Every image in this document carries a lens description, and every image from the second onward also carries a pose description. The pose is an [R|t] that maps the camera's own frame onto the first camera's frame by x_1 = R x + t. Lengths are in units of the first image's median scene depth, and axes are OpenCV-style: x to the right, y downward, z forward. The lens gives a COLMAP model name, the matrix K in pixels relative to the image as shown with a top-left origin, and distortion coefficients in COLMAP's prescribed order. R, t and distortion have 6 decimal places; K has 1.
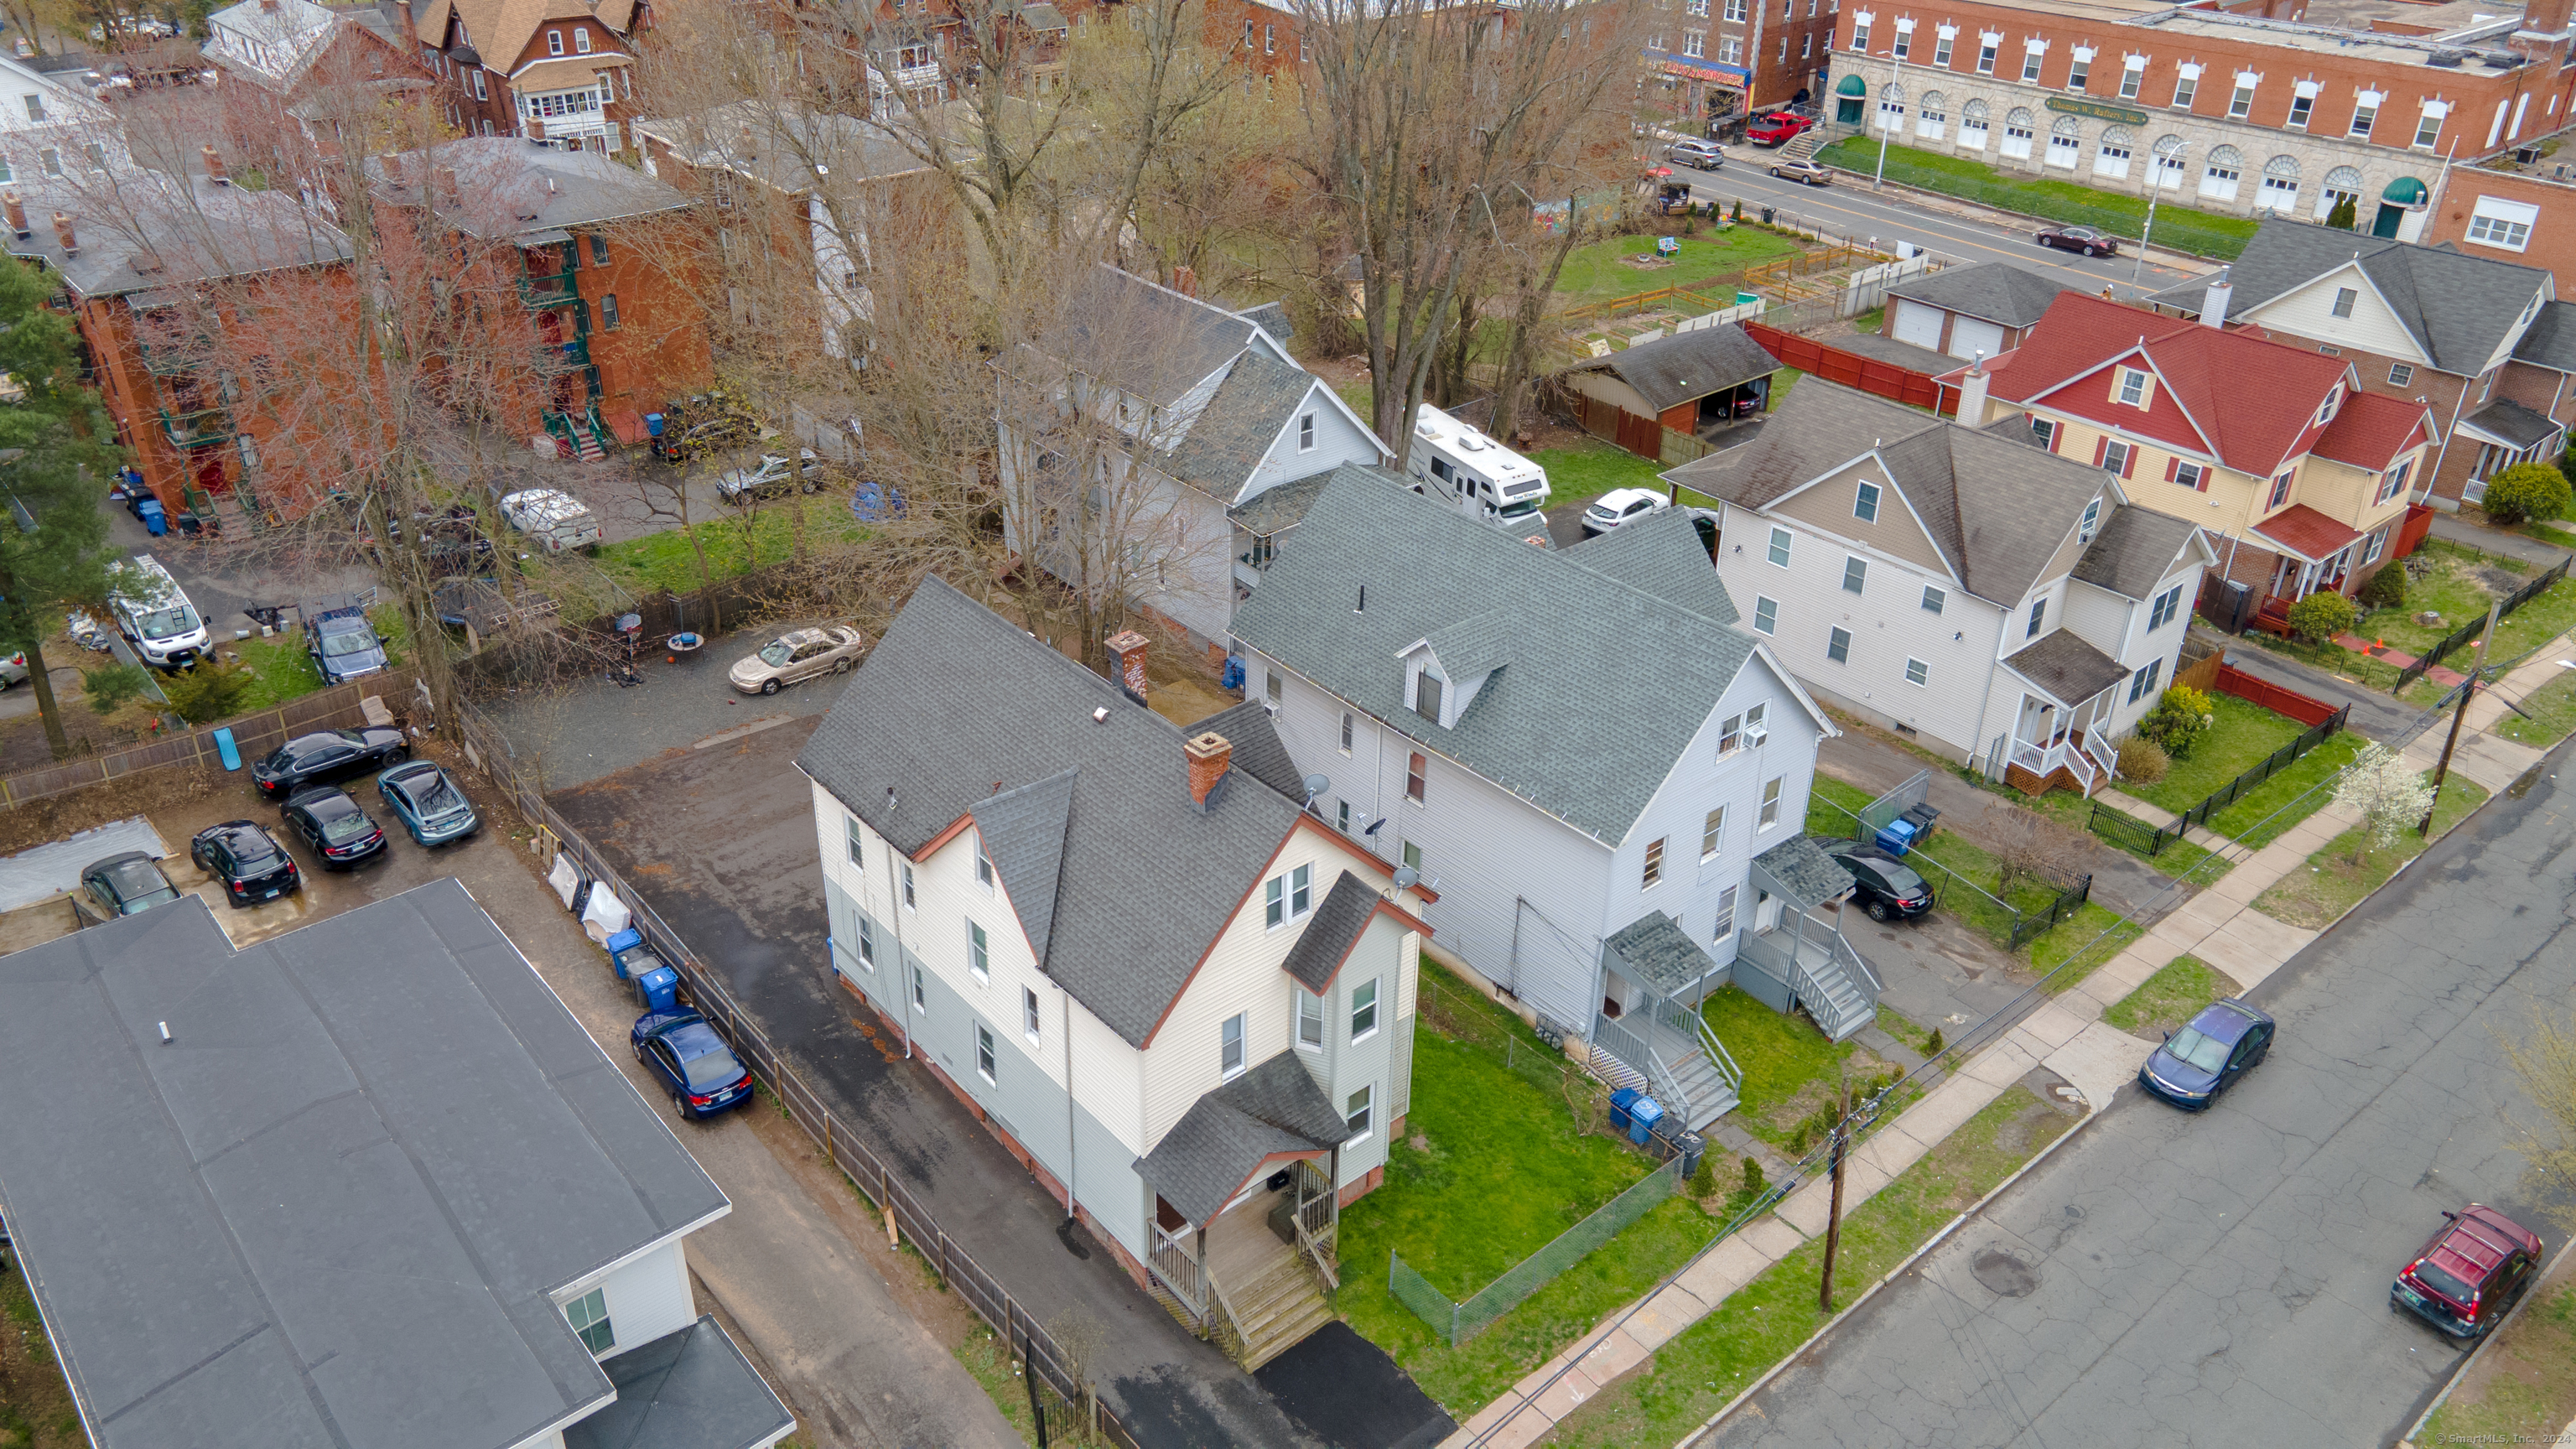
lens RADIAL K [[1886.9, 0, 1275.3], [0, 1886.9, 718.5], [0, 0, 1]] dist [0.005066, 0.063122]
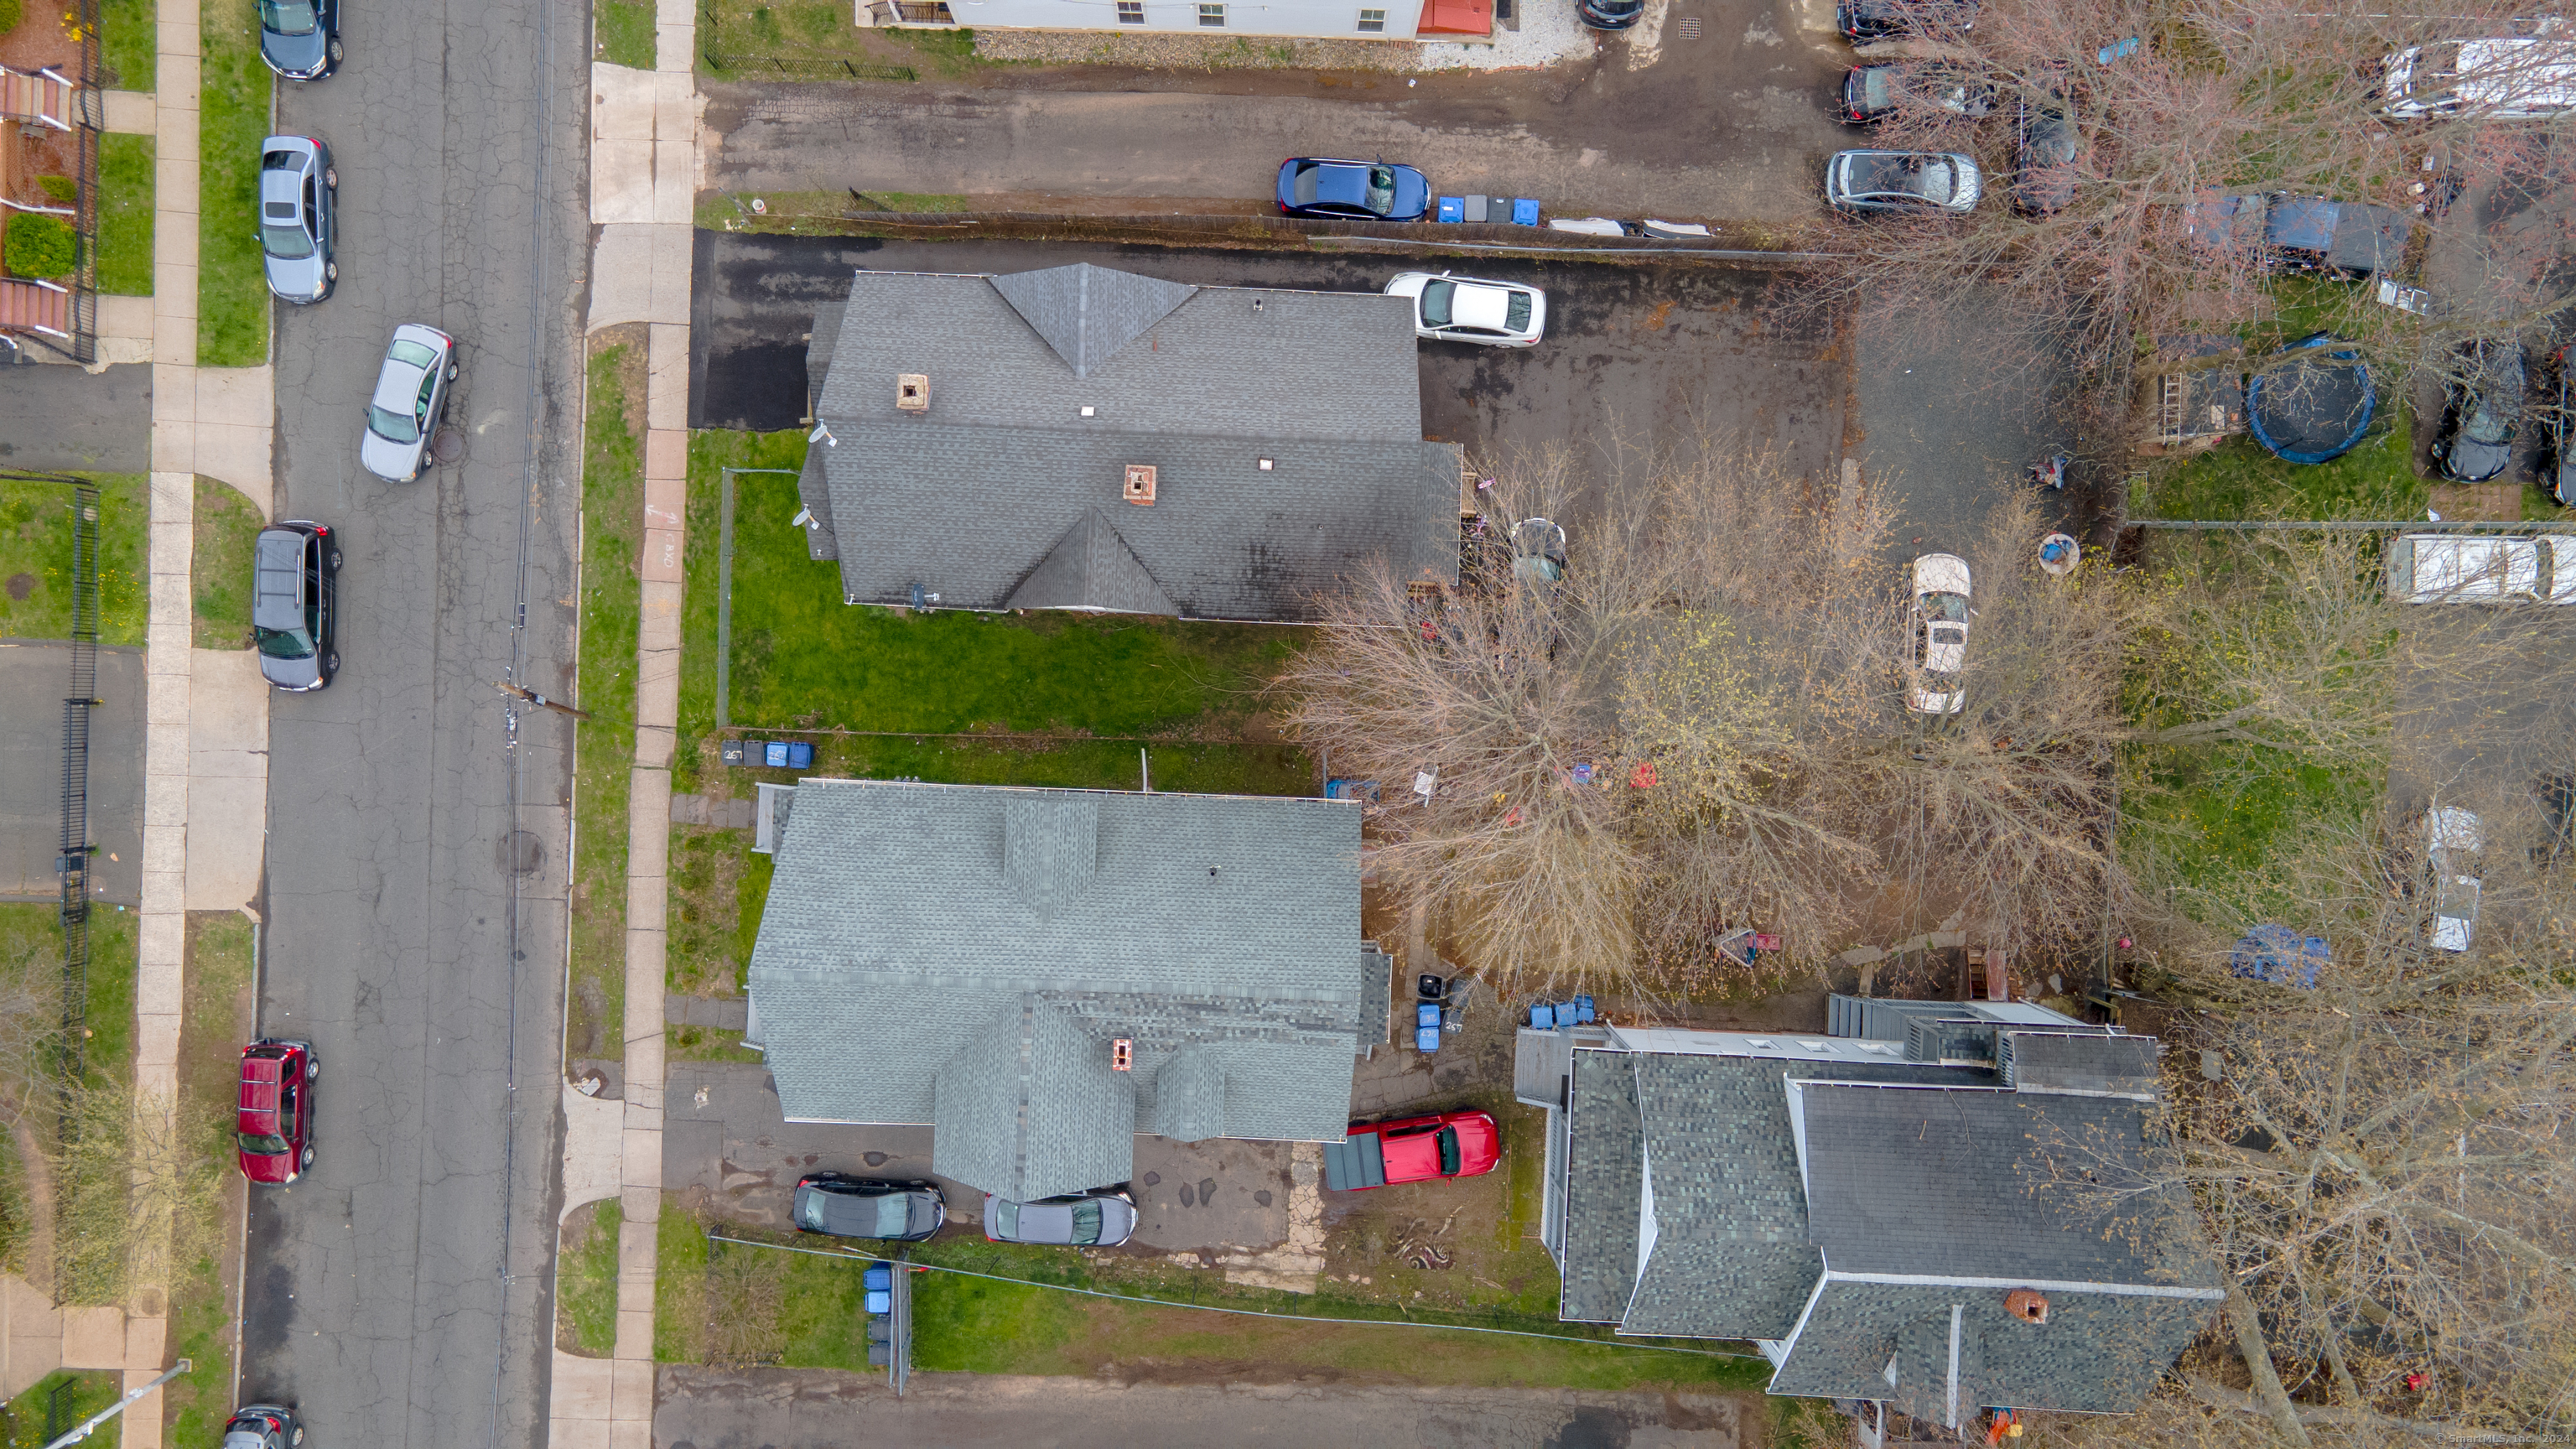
lens RADIAL K [[1886.9, 0, 1276.5], [0, 1886.9, 723.3], [0, 0, 1]] dist [0.005066, 0.063122]
pose [[-0.675496, 0.737321, -0.007875, -0.022240], [-0.379622, -0.338594, 0.860954, -0.861313], [0.632133, 0.584561, 0.508622, 0.523983]]
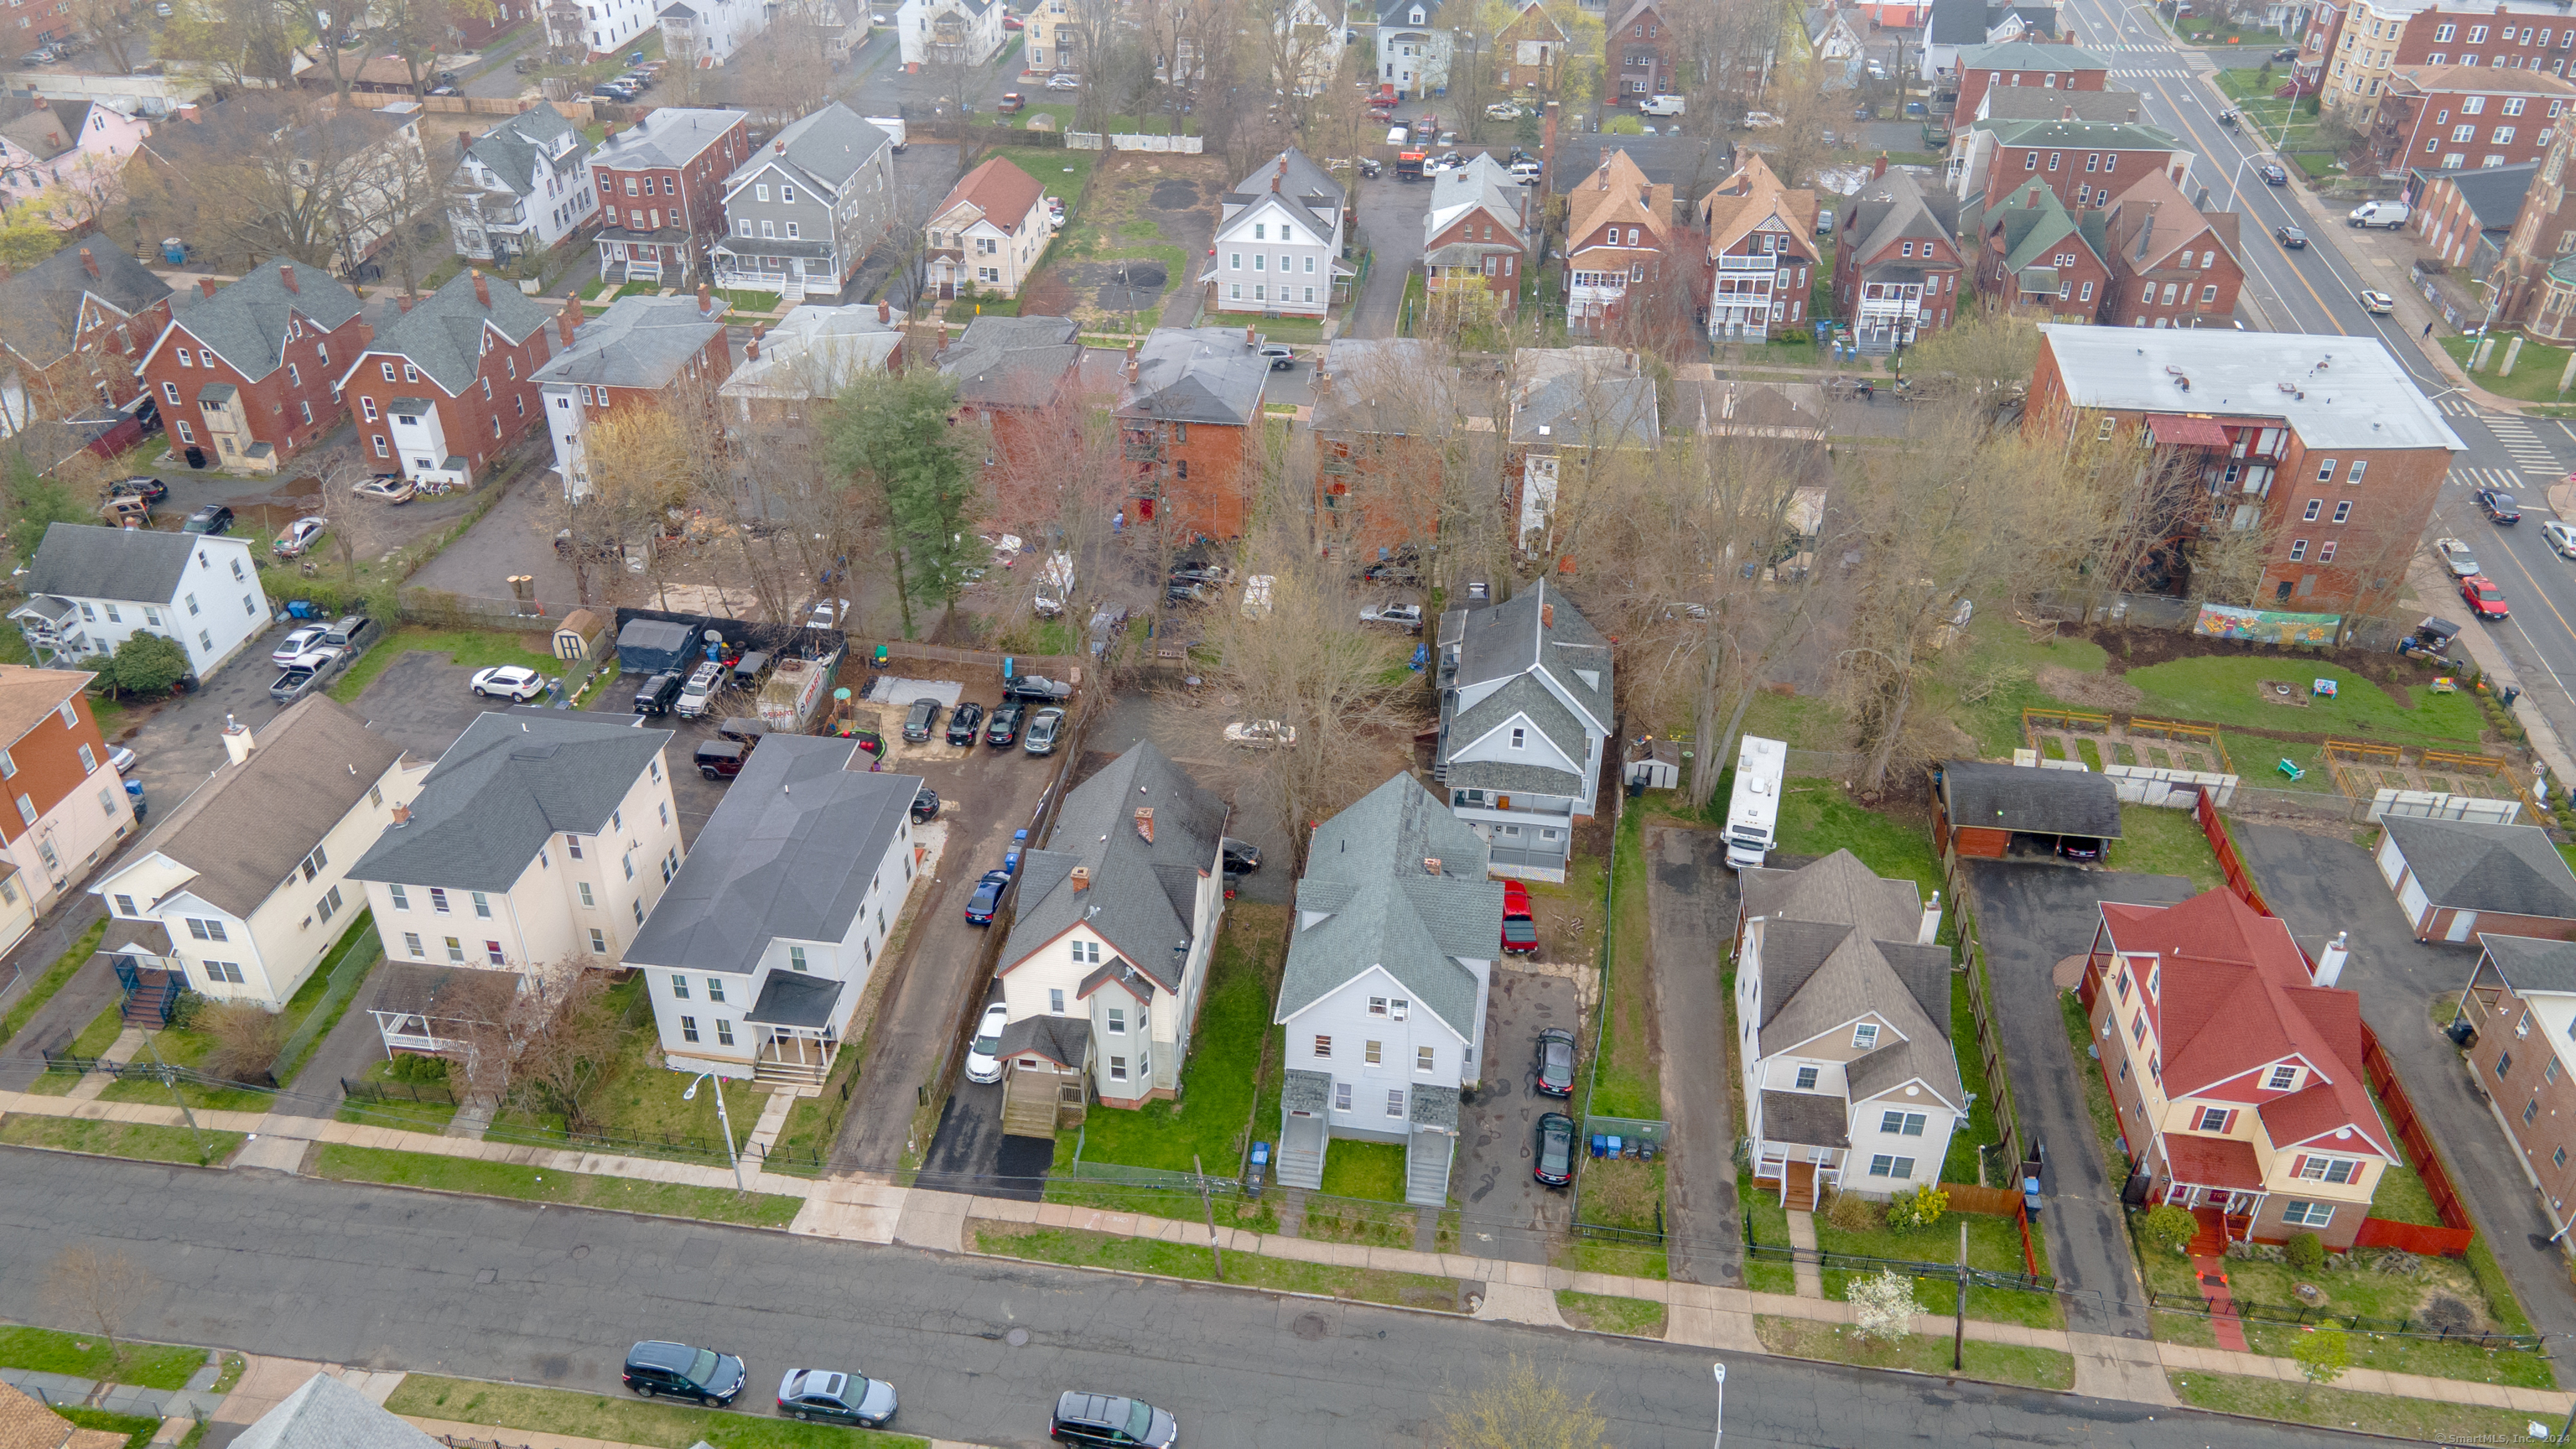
lens RADIAL K [[1886.9, 0, 1265.6], [0, 1886.9, 705.7], [0, 0, 1]] dist [0.005066, 0.063122]
pose [[0.663625, 0.402459, -0.630578, 1.096528], [-0.364909, 0.910012, 0.196772, -0.522812], [0.653026, 0.099521, 0.750768, -0.411837]]
